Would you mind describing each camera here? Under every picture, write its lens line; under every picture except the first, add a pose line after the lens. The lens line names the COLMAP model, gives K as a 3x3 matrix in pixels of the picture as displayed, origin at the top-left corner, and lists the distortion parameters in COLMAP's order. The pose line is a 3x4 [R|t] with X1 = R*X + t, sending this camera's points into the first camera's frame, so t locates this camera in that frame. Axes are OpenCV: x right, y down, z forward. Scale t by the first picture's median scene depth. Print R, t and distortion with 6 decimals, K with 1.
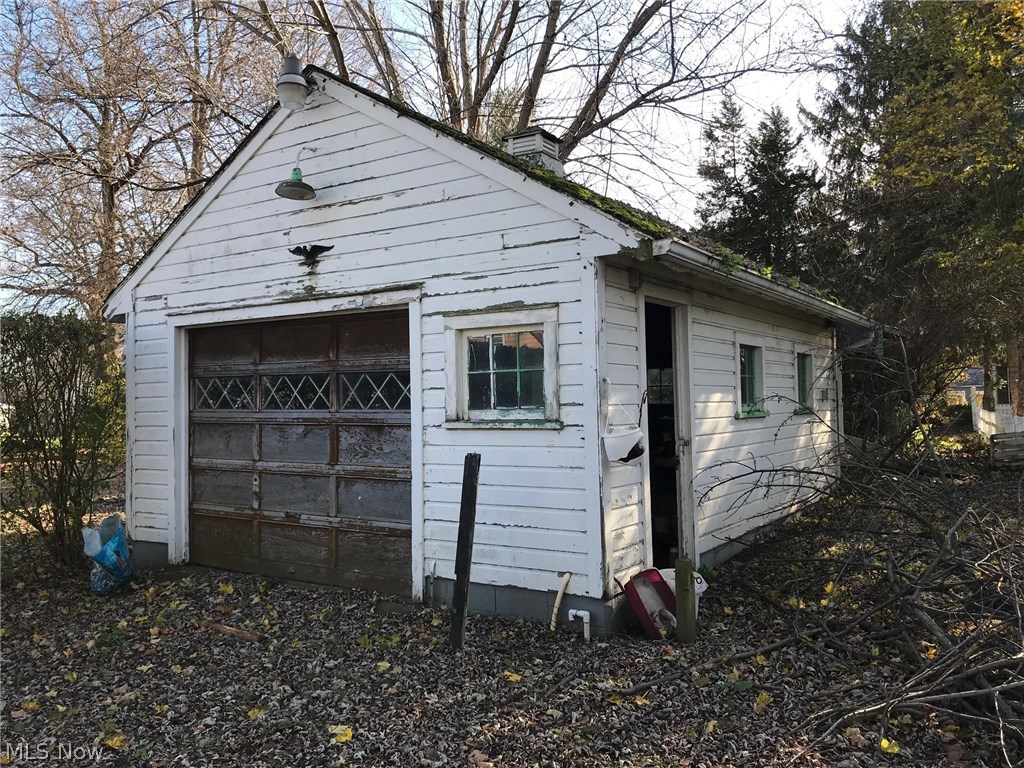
lens RADIAL K [[852.0, 0, 511.8], [0, 852.0, 383.2], [0, 0, 1]] dist [0.002145, 0.000432]
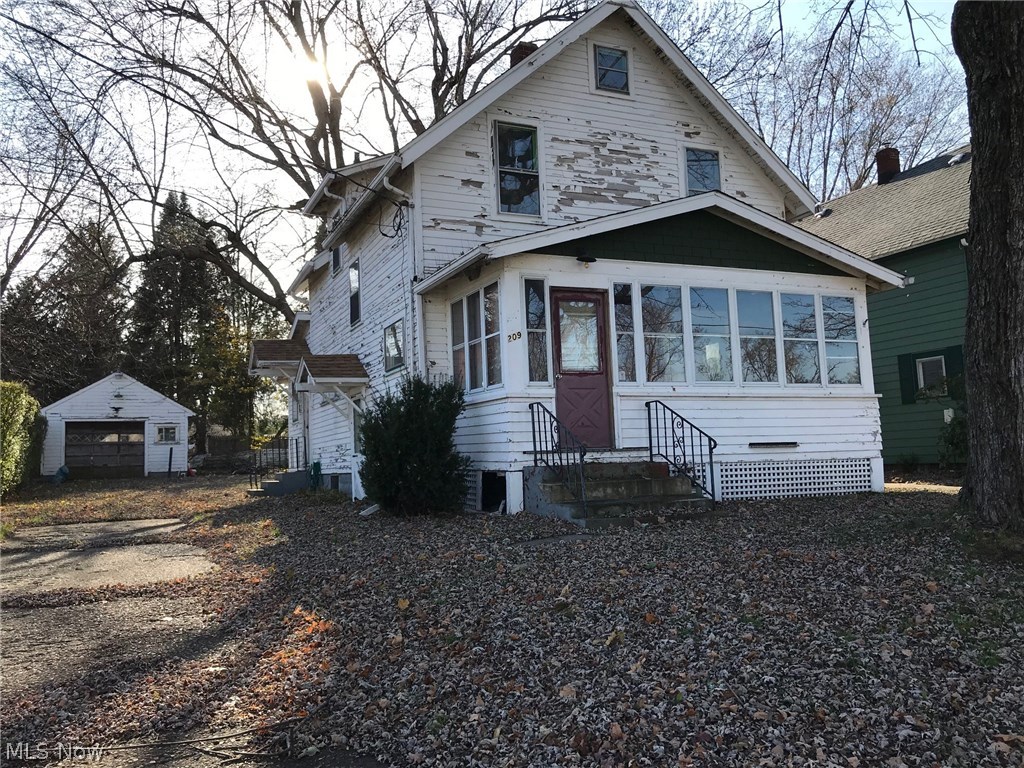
lens RADIAL K [[852.0, 0, 512.0], [0, 852.0, 383.2], [0, 0, 1]] dist [0.002145, 0.000432]
pose [[0.555156, 0.071858, 0.828637, -3.004207], [0.008551, 0.995715, -0.092076, 0.166898], [-0.831702, 0.058202, 0.552163, -3.525548]]
